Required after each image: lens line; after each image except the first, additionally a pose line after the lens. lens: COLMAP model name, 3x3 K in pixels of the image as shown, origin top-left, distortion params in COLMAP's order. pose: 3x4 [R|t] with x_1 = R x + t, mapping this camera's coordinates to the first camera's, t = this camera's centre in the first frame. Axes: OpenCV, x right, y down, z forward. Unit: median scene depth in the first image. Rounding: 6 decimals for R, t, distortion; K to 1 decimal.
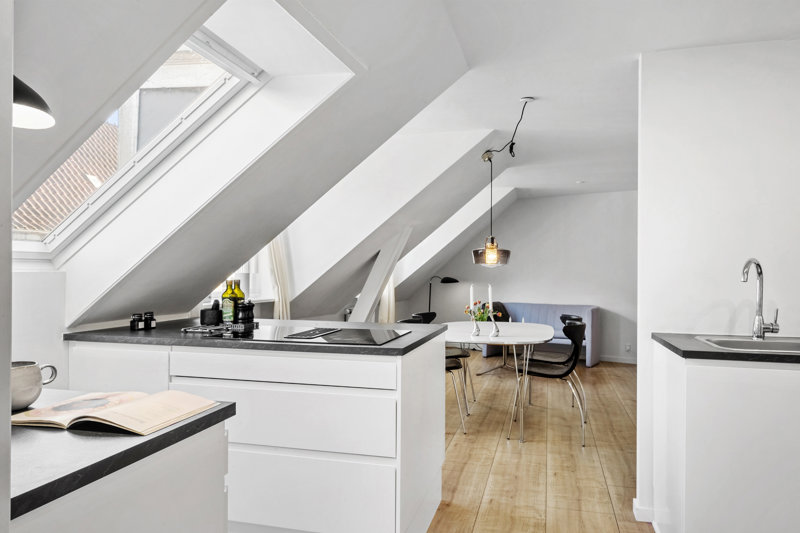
lens RADIAL K [[552.8, 0, 400.2], [0, 552.8, 267.2], [0, 0, 1]] dist [0.012805, 0.001734]
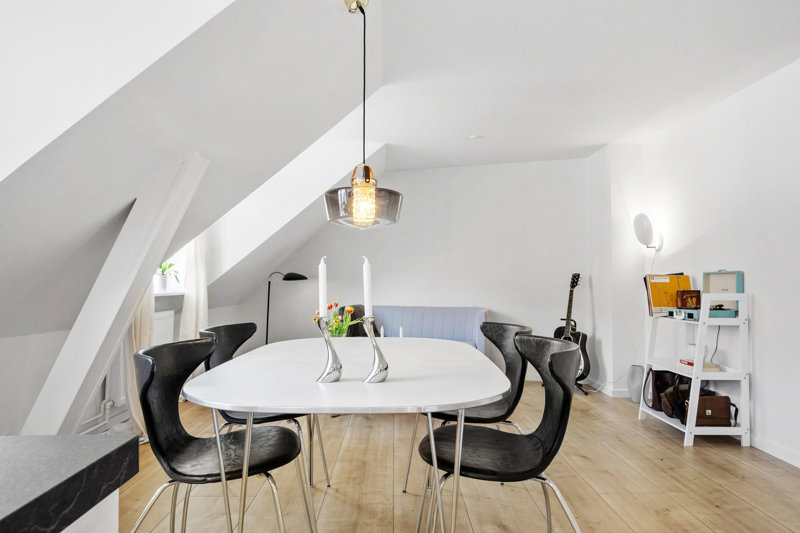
lens RADIAL K [[508.2, 0, 400.1], [0, 508.2, 269.3], [0, 0, 1]] dist [0.026632, -0.000927]
pose [[0.962232, 0.006197, 0.272160, 0.061388], [-0.002123, 0.999881, -0.015258, 0.036091], [-0.272222, 0.014104, 0.962131, 0.469646]]
